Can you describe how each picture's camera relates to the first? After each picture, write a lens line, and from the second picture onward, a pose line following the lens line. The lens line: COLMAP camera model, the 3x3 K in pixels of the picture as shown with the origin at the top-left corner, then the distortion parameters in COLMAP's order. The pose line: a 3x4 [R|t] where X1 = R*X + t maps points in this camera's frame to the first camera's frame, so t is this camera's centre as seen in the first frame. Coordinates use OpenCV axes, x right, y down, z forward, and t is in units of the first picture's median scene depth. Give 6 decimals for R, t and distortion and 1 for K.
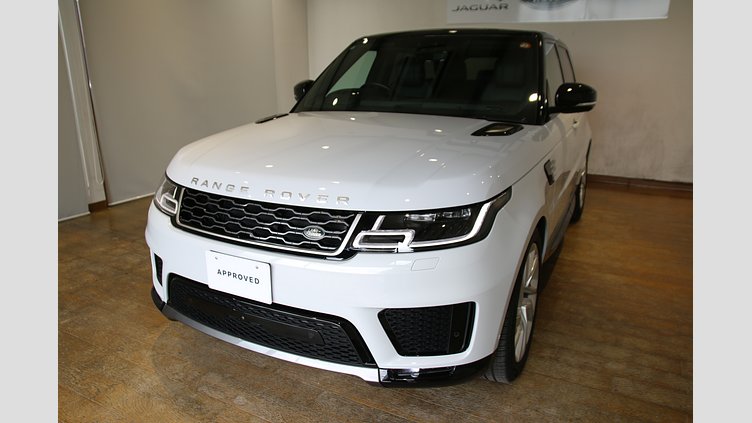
lens RADIAL K [[505.5, 0, 379.0], [0, 505.5, 212.0], [0, 0, 1]] dist [-0.024056, 0.001539]
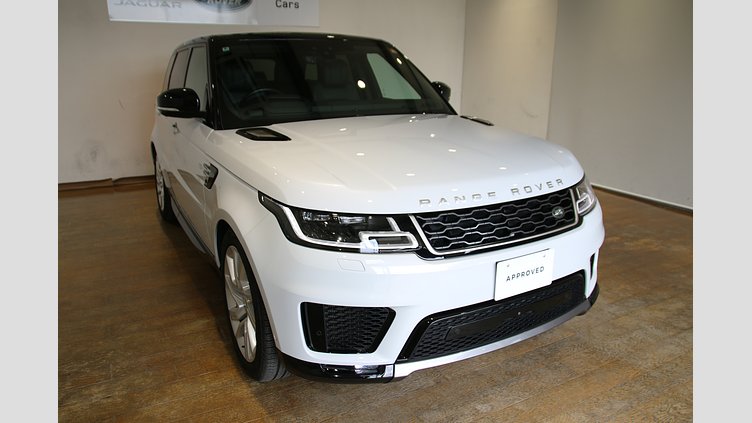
lens RADIAL K [[505.5, 0, 378.7], [0, 505.5, 213.8], [0, 0, 1]] dist [-0.024056, 0.001539]
pose [[0.532559, -0.236614, 0.812647, -1.313812], [0.233129, 0.963998, 0.127904, -0.205447], [-0.813654, 0.121335, 0.568547, 0.661499]]
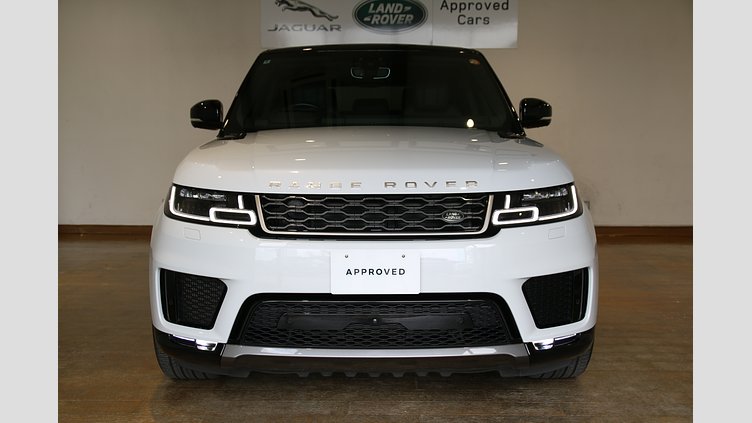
lens RADIAL K [[823.7, 0, 377.6], [0, 823.7, 210.4], [0, 0, 1]] dist [-0.034392, 0.000000]
pose [[0.880186, -0.048504, 0.472144, -1.029921], [0.132933, 0.980144, -0.147127, 0.250189], [-0.455633, 0.192263, 0.869157, -0.364022]]
